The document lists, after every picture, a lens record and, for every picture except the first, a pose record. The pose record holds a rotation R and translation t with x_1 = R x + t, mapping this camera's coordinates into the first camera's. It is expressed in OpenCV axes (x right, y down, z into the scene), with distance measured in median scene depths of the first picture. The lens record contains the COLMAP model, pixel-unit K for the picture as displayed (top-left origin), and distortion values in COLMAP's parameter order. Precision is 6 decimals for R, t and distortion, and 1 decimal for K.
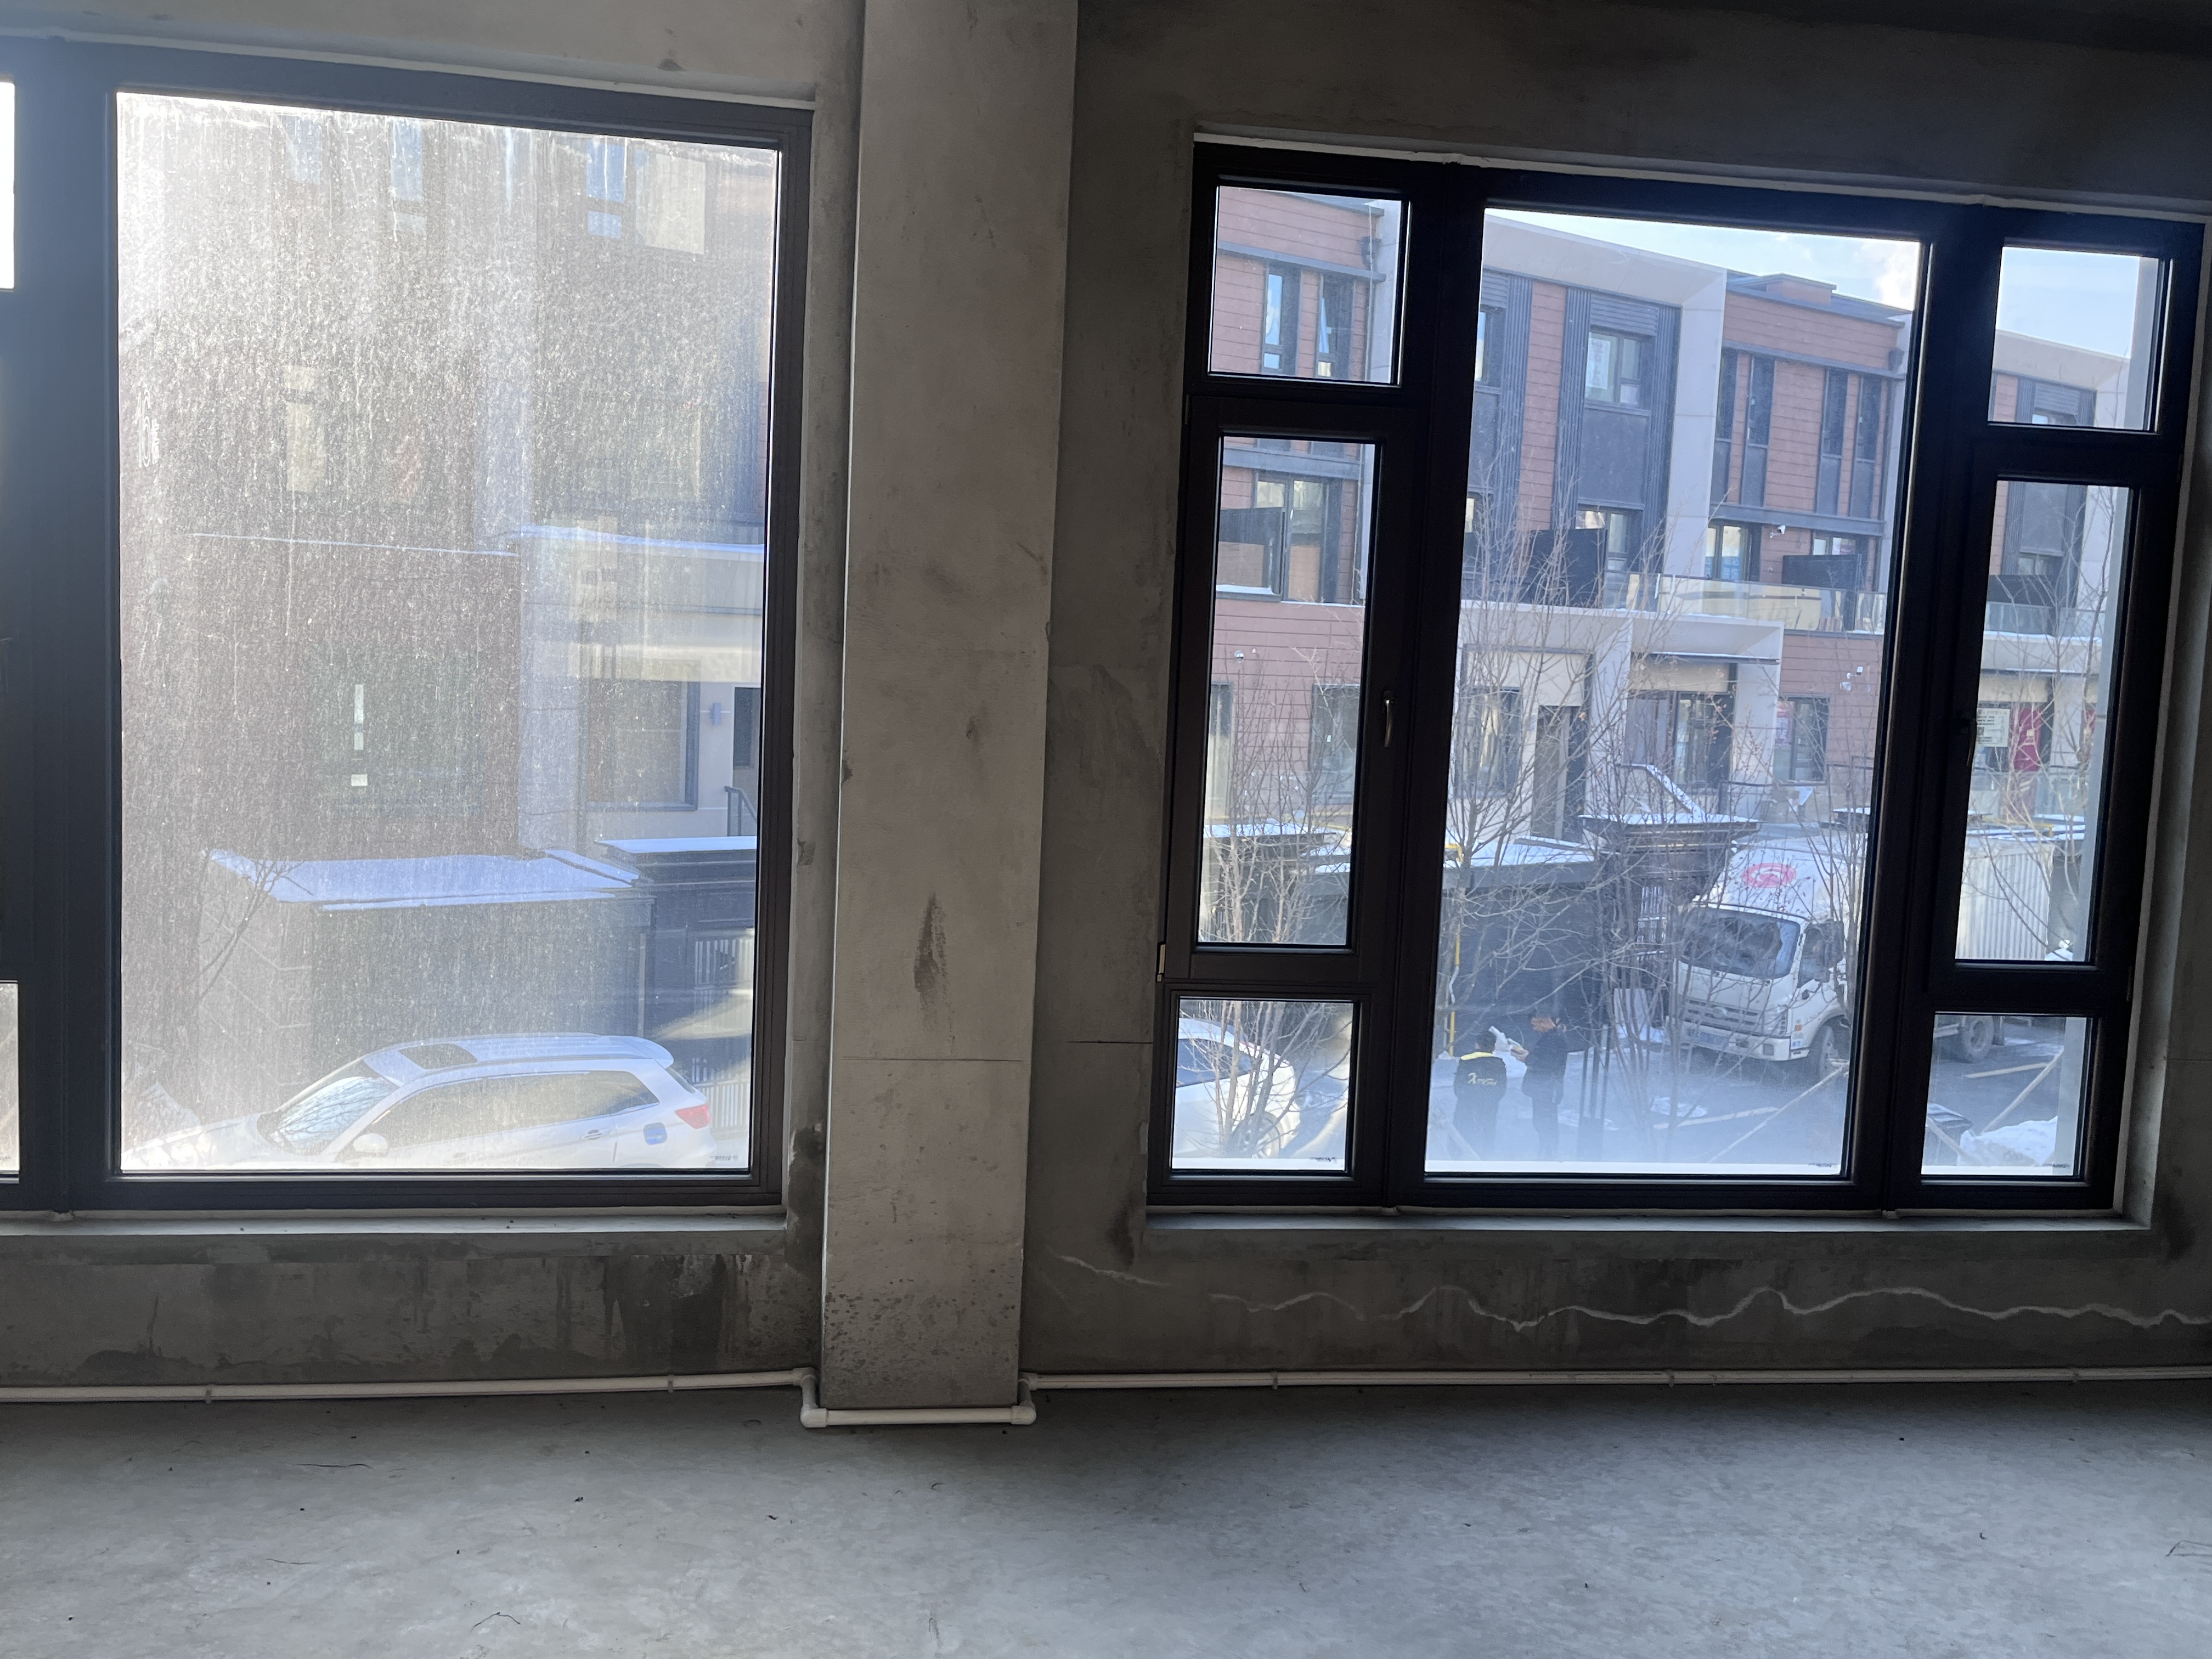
lens RADIAL K [[1866.9, 0, 1107.0], [0, 1866.9, 790.4], [0, 0, 1]] dist [0.064146, -0.077806]
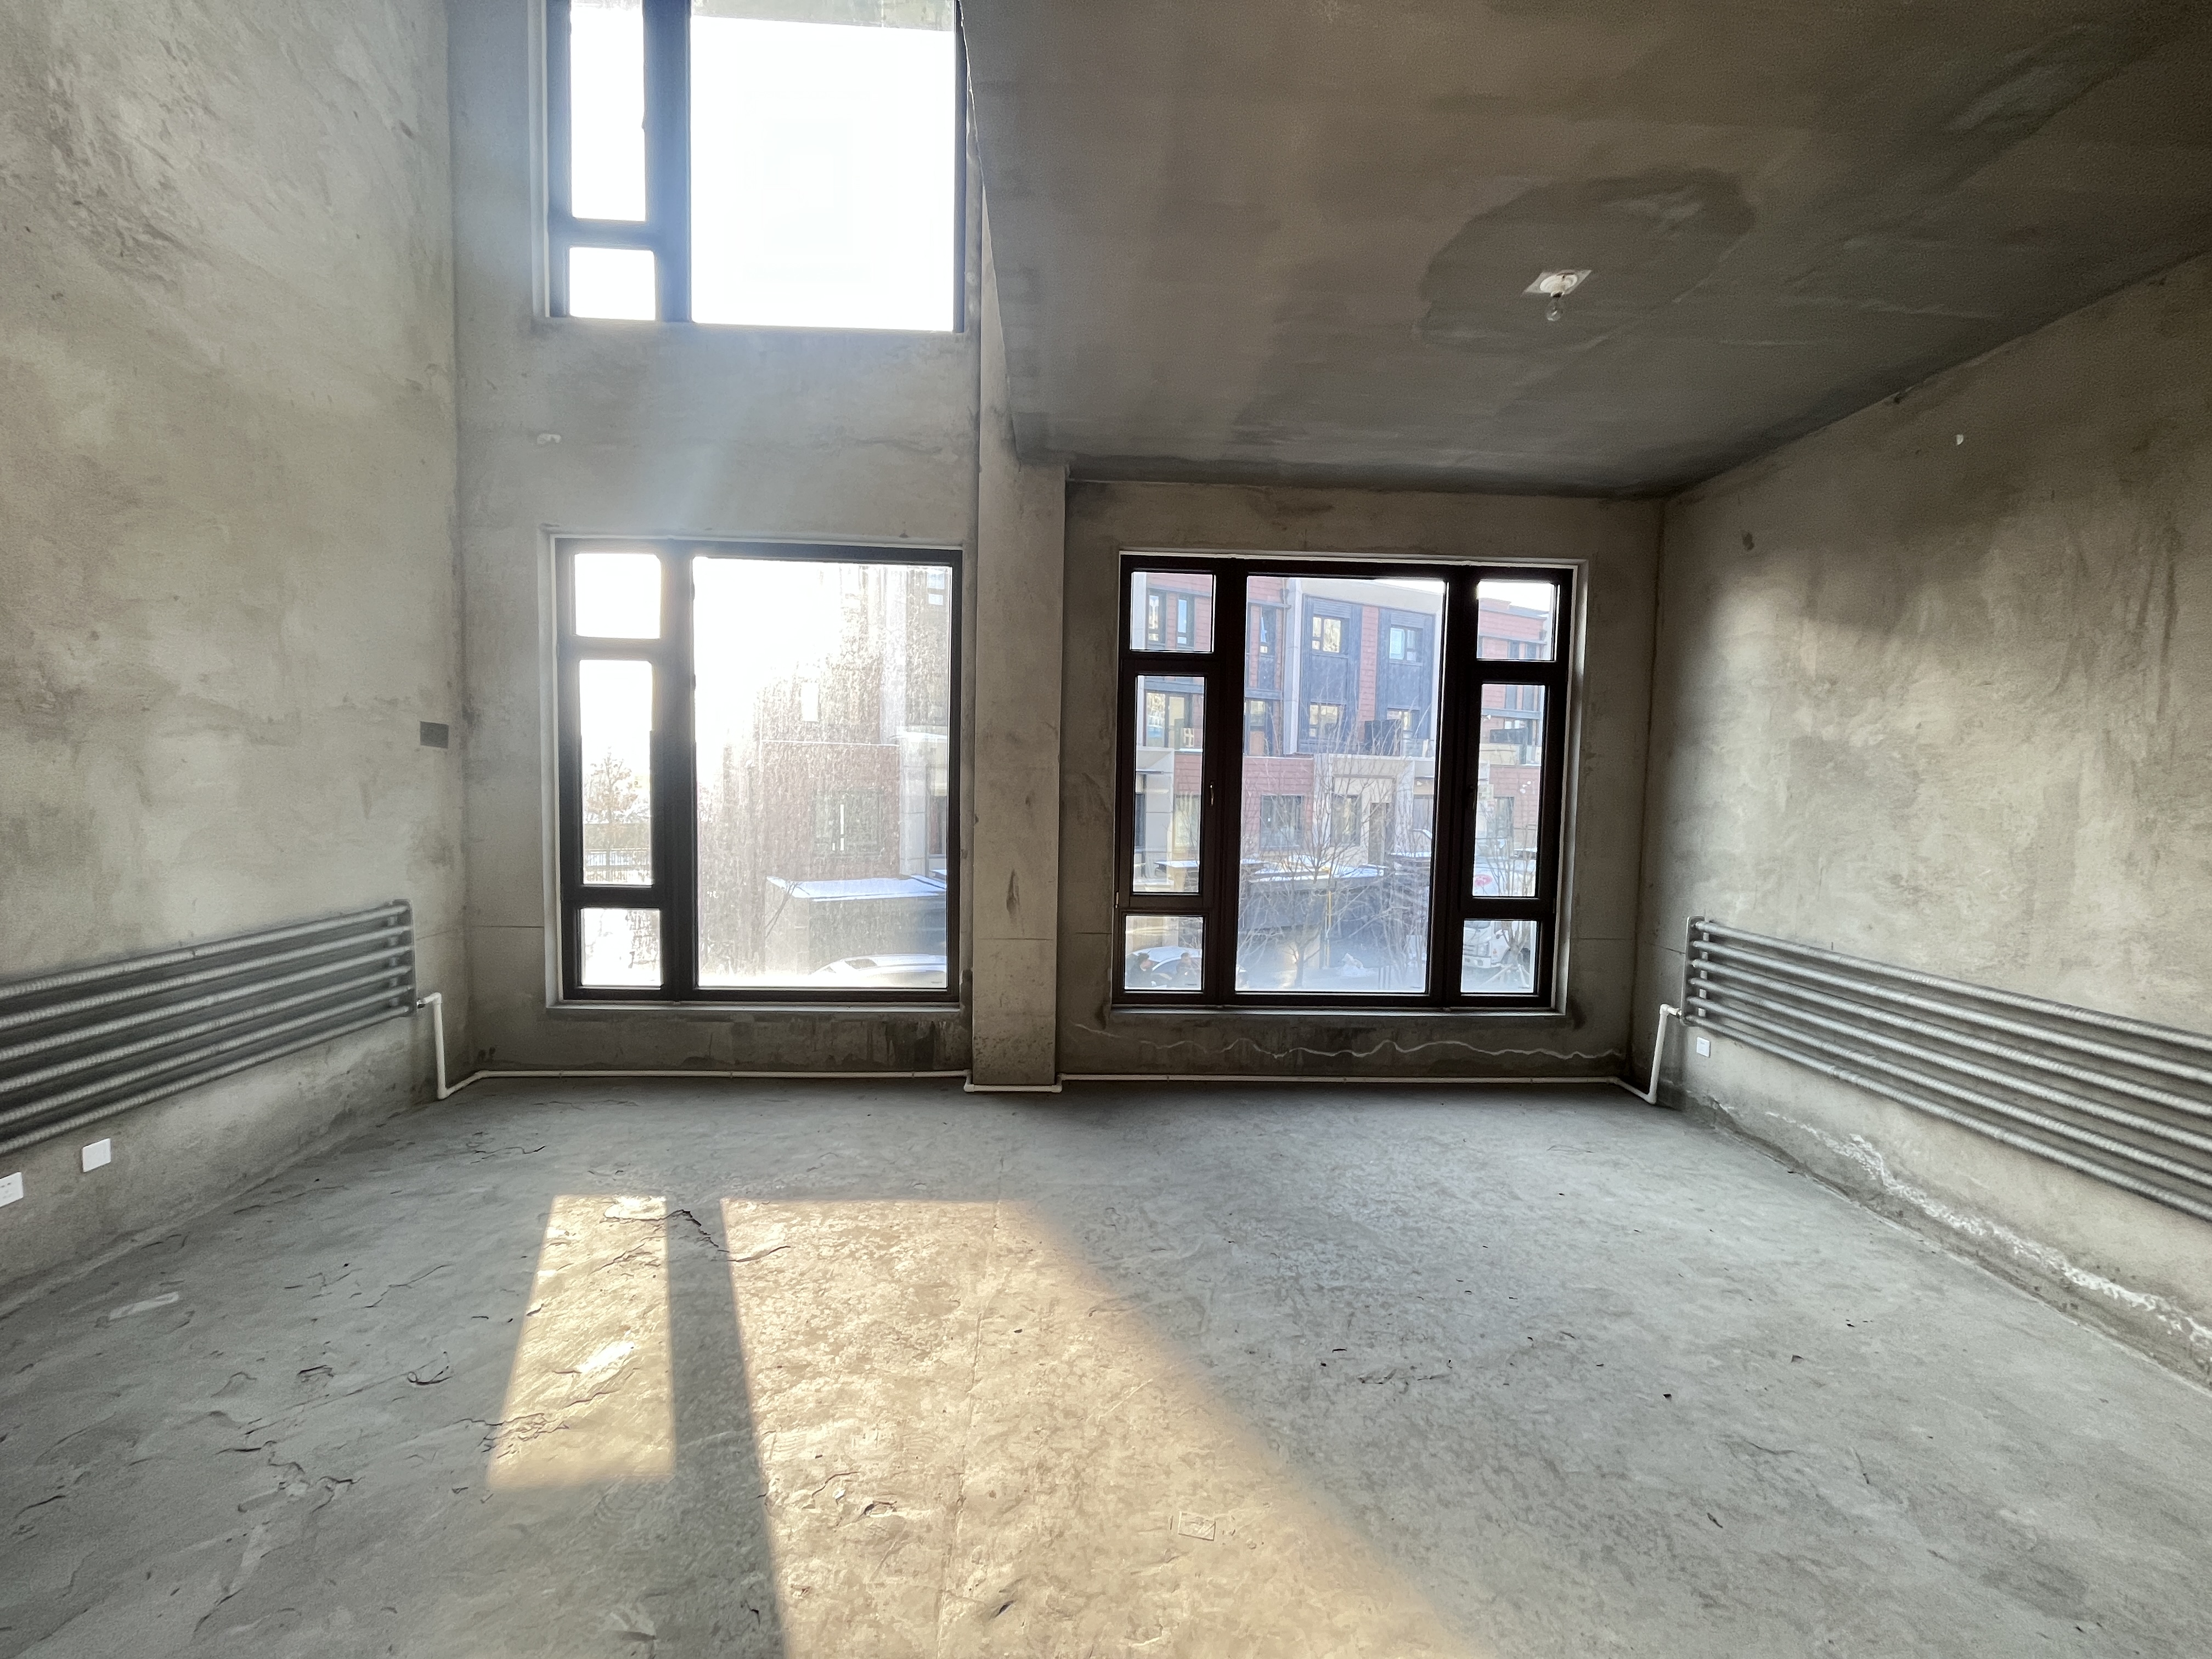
lens RADIAL K [[889.0, 0, 1106.0], [0, 889.0, 829.5], [0, 0, 1]] dist [-0.000433, -0.000093]
pose [[0.994543, -0.019846, -0.102422, 0.134000], [0.016867, 0.999412, -0.029868, 0.037735], [0.102955, 0.027978, 0.994293, -0.115831]]
